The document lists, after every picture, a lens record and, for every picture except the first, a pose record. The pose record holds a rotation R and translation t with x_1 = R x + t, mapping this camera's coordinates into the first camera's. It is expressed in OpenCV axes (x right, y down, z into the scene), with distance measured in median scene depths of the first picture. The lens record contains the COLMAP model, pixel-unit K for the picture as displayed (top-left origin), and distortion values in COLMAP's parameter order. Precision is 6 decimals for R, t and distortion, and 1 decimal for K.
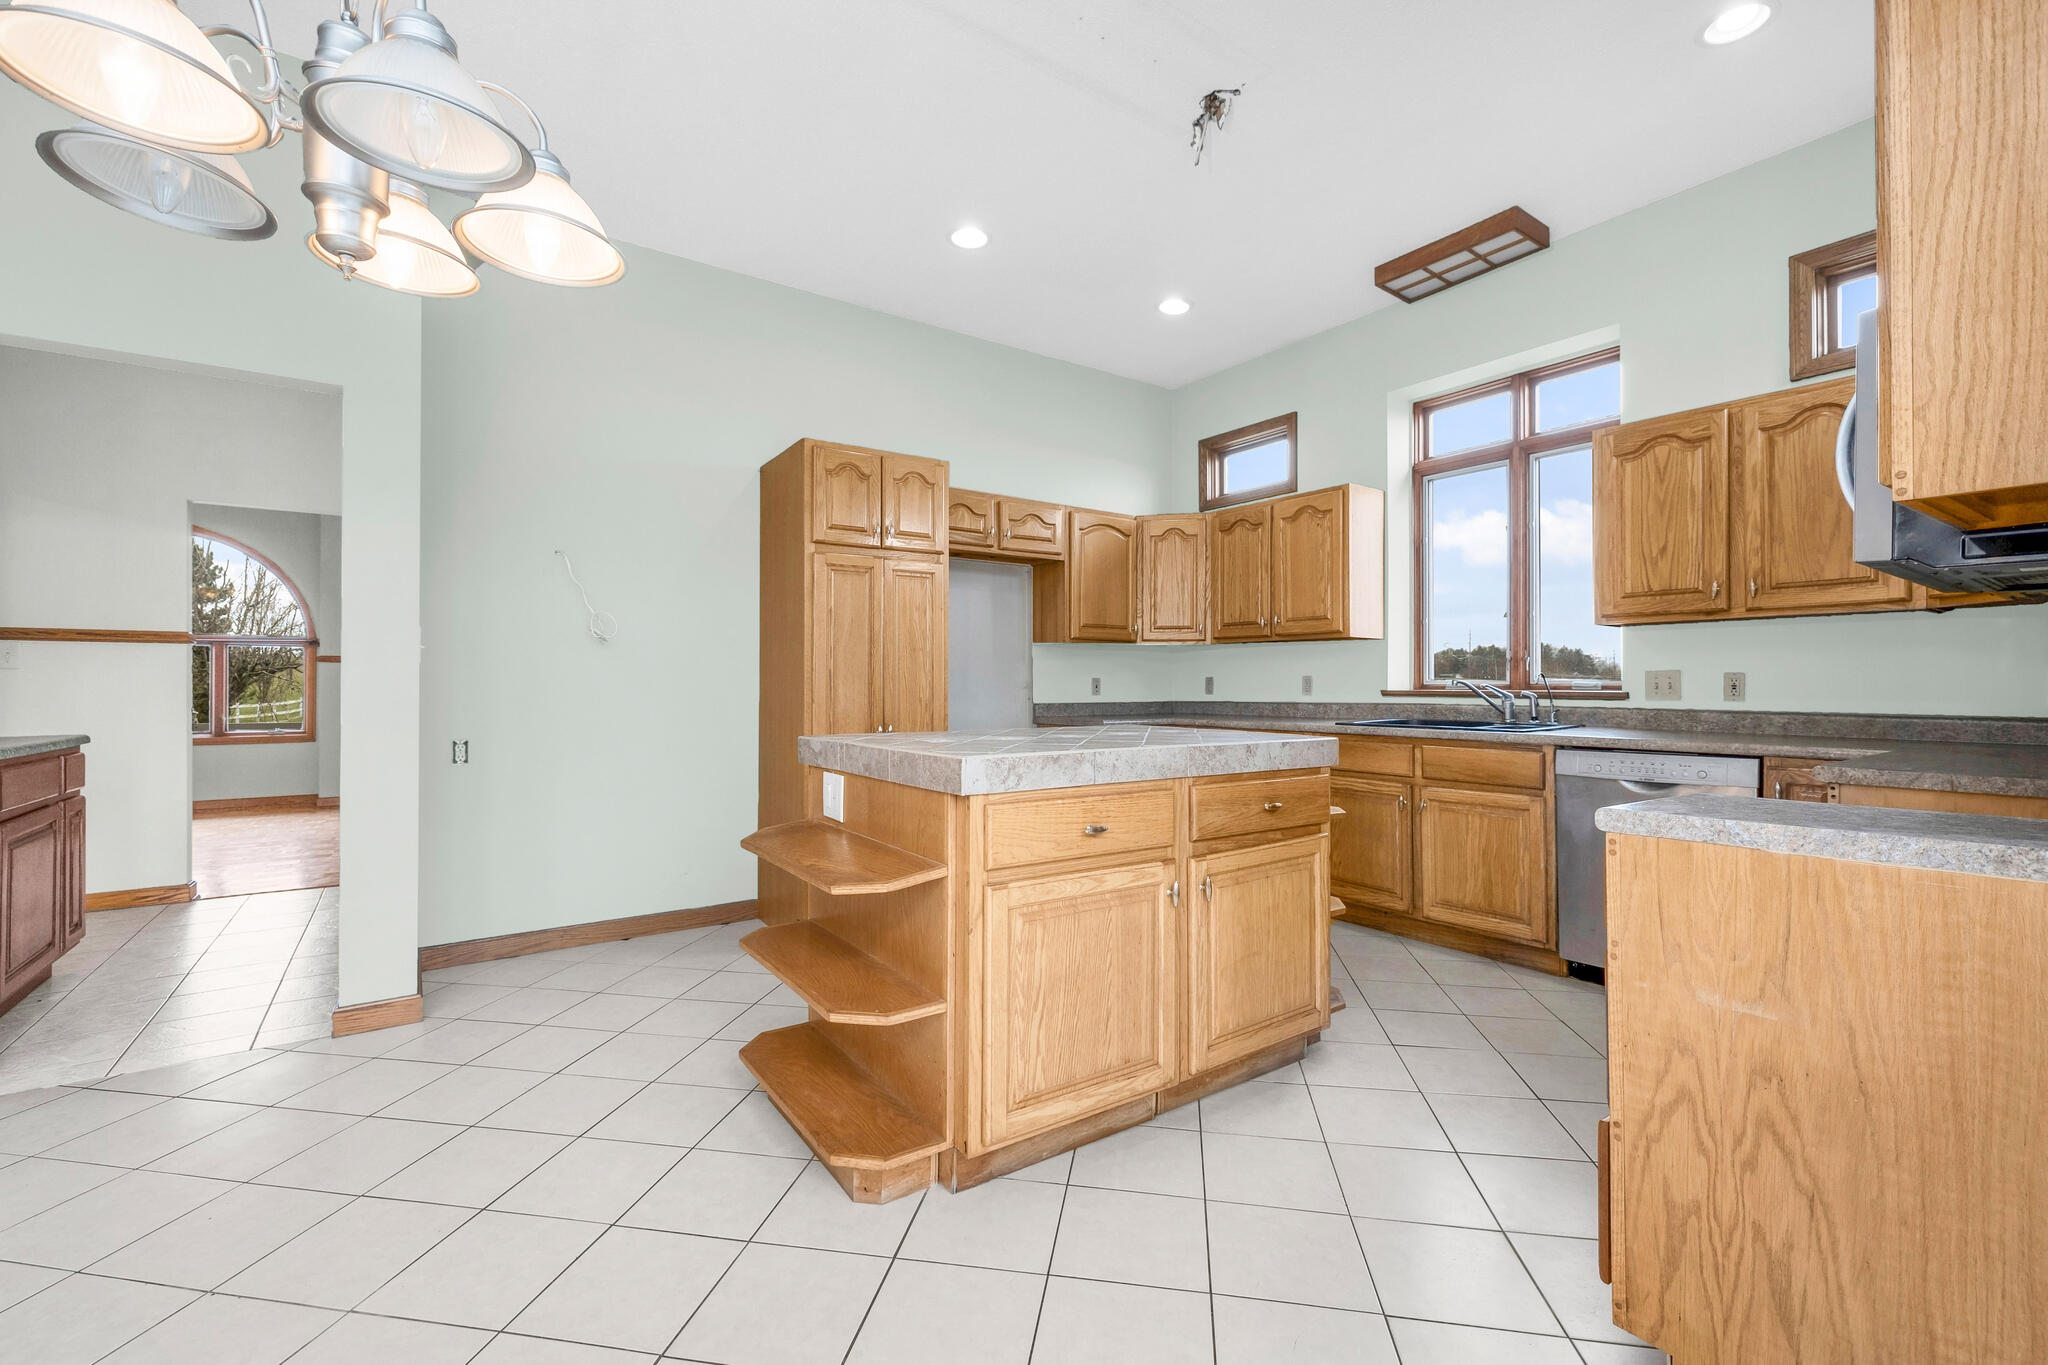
lens RADIAL K [[872.9, 0, 1026.2], [0, 872.9, 688.0], [0, 0, 1]] dist [-0.010149, -0.000299]
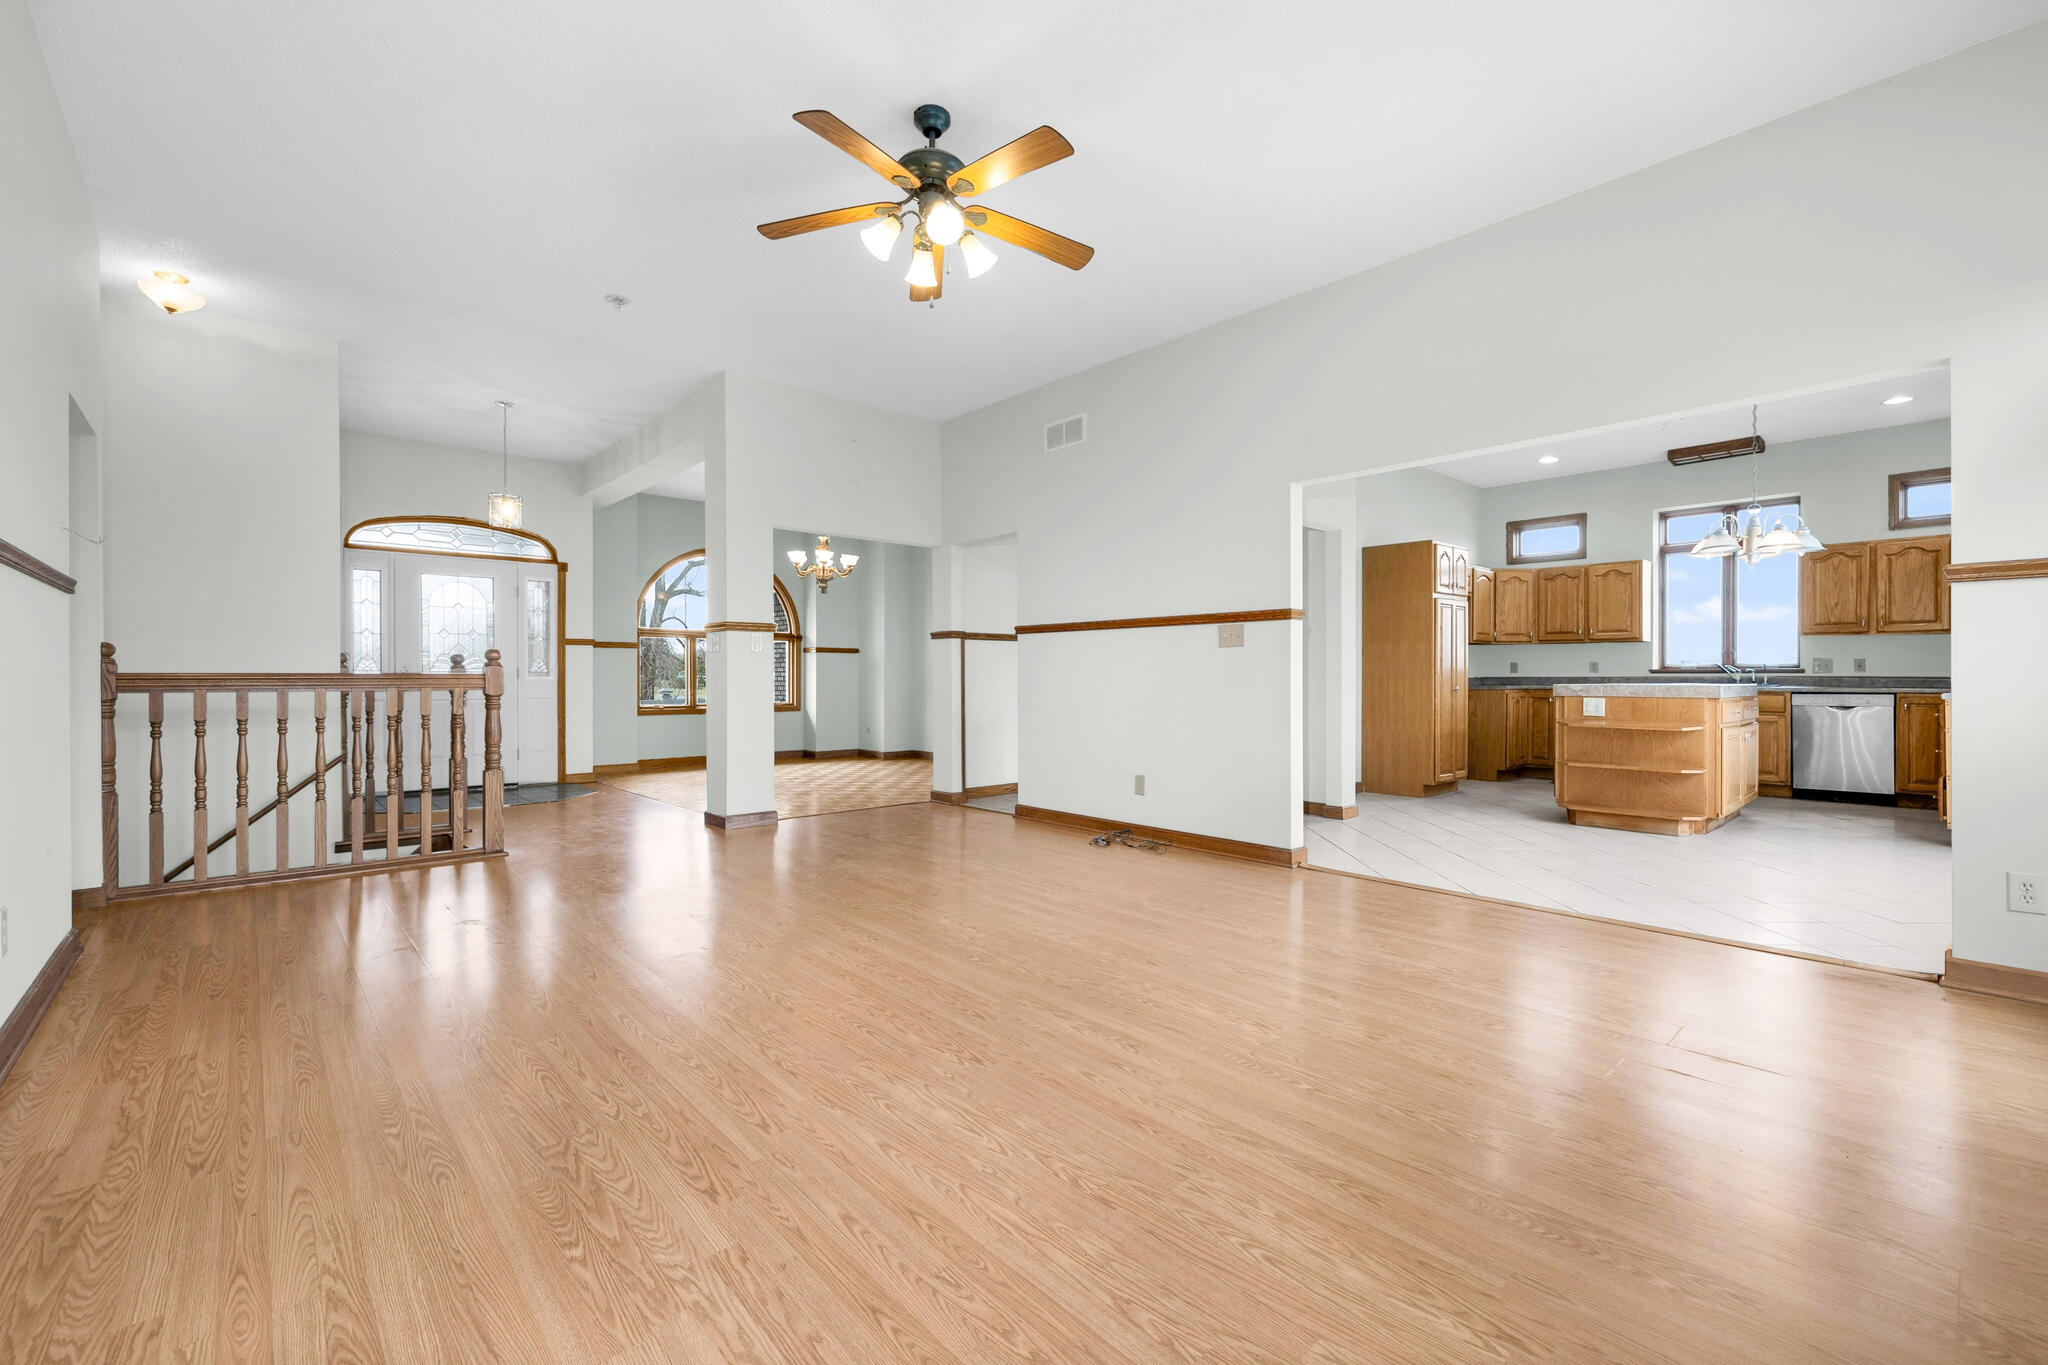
lens RADIAL K [[872.9, 0, 1022.7], [0, 872.9, 674.2], [0, 0, 1]] dist [-0.010149, -0.000299]
pose [[0.993739, -0.000485, 0.111726, -1.368204], [0.001061, 0.999986, -0.005095, 0.025866], [-0.111722, 0.005182, 0.993726, -0.835297]]
